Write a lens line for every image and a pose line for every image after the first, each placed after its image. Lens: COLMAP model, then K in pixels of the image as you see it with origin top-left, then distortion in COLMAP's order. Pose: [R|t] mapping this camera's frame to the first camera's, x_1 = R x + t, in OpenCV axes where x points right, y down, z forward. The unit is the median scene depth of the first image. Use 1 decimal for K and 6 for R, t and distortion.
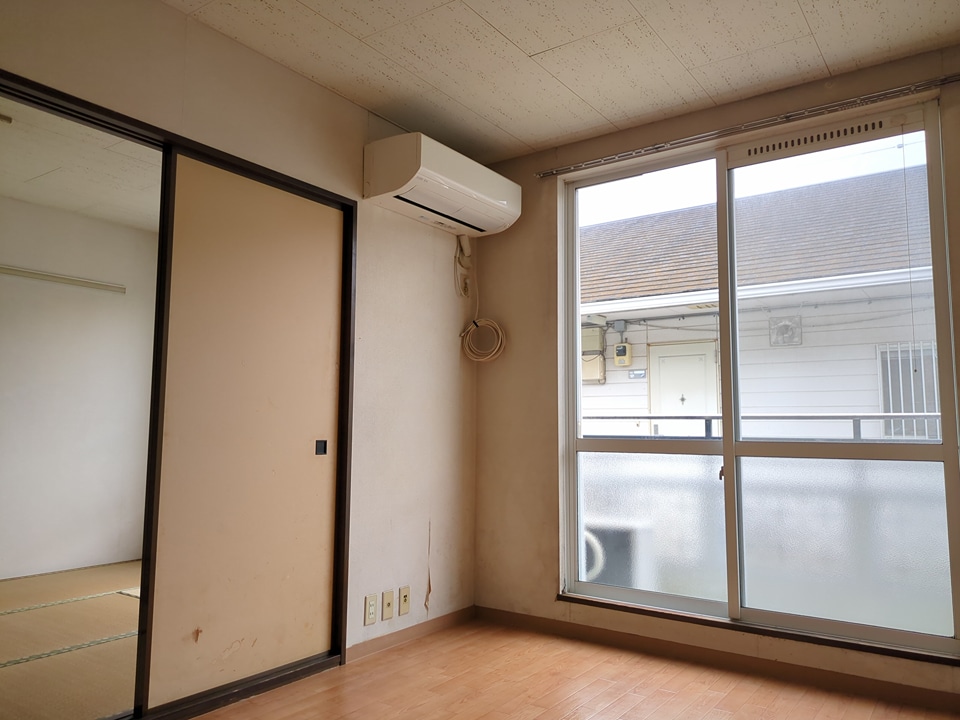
lens RADIAL K [[727.5, 0, 476.4], [0, 727.5, 380.6], [0, 0, 1]] dist [0.030125, -0.003930]
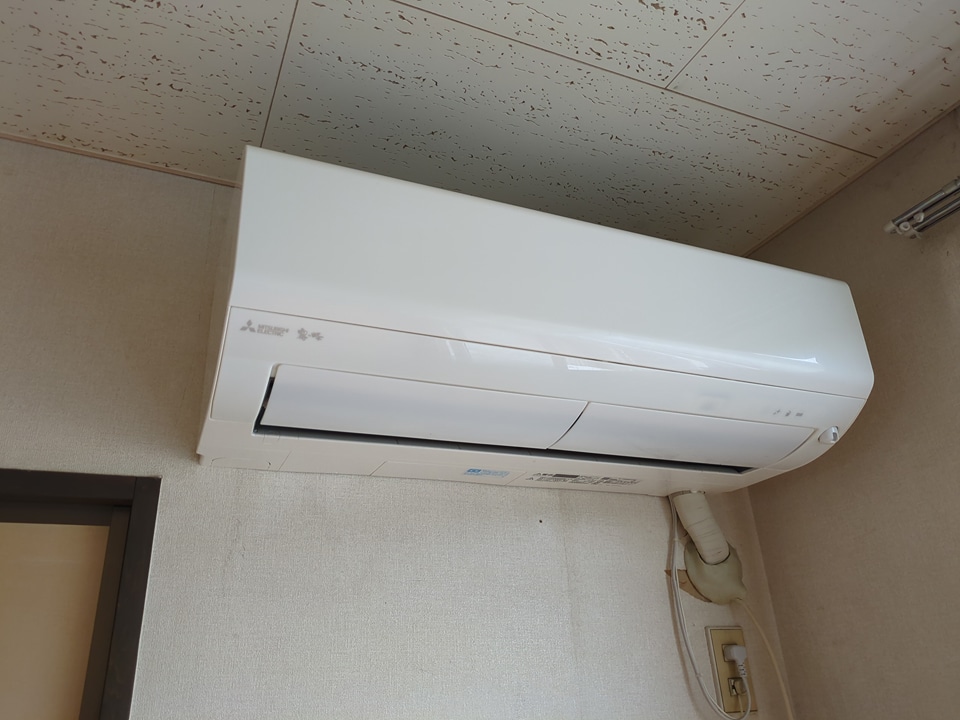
lens RADIAL K [[725.8, 0, 480.0], [0, 725.8, 360.0], [0, 0, 1]] dist [0.053681, -0.030246]
pose [[0.858716, -0.252278, -0.446052, 0.057307], [0.091006, 0.931667, -0.351731, -0.152814], [0.504306, 0.261444, 0.822996, 0.697837]]
